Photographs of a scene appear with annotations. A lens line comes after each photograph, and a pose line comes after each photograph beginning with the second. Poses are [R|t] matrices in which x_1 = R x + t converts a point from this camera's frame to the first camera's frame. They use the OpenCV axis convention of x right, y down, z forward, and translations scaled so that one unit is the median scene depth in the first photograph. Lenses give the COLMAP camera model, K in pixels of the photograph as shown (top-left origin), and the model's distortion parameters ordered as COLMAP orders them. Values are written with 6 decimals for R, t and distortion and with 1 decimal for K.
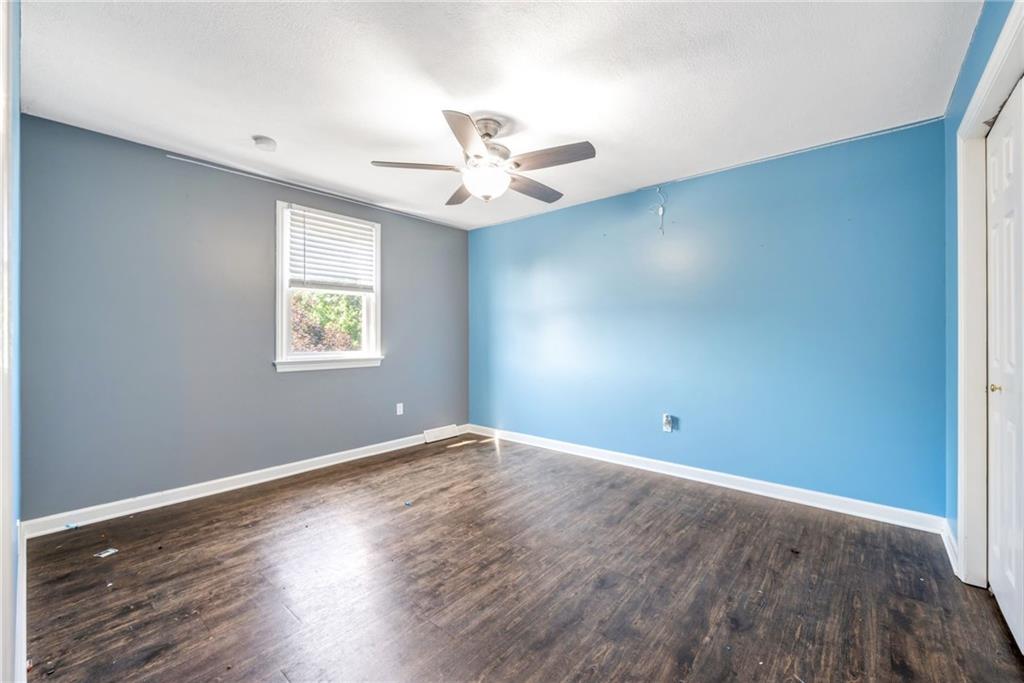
lens RADIAL K [[425.4, 0, 515.6], [0, 425.4, 351.9], [0, 0, 1]] dist [-0.000912, -0.000270]
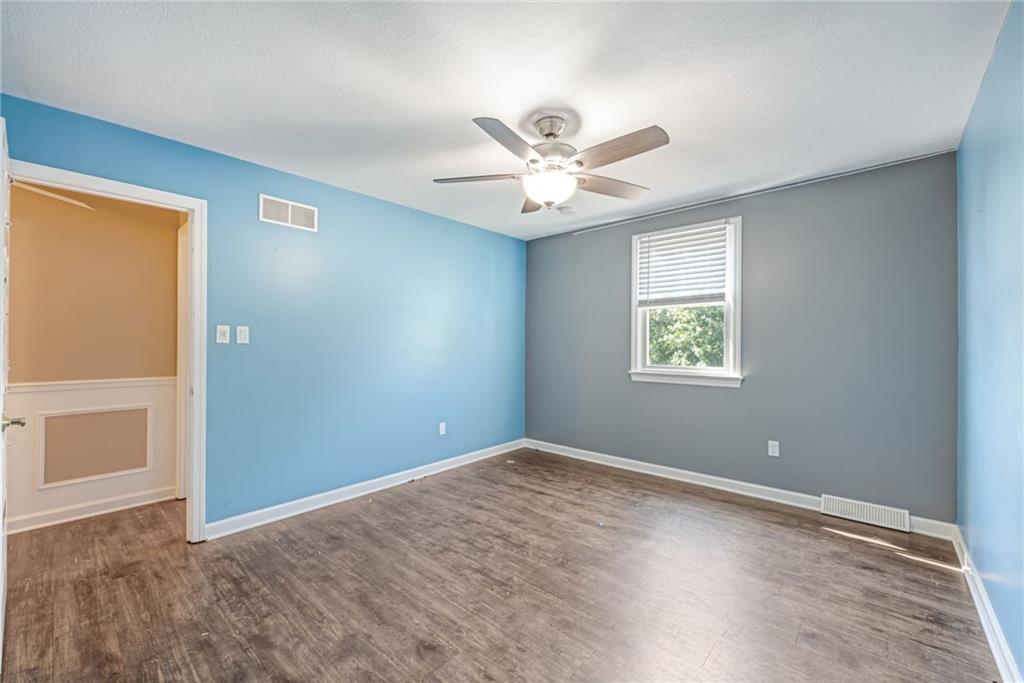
lens RADIAL K [[425.4, 0, 515.6], [0, 425.4, 351.9], [0, 0, 1]] dist [-0.000912, -0.000270]
pose [[-0.051282, 0.020647, -0.998471, 0.793095], [-0.037564, 0.999039, 0.022588, -0.057935], [0.997978, 0.038665, -0.050457, 0.915275]]
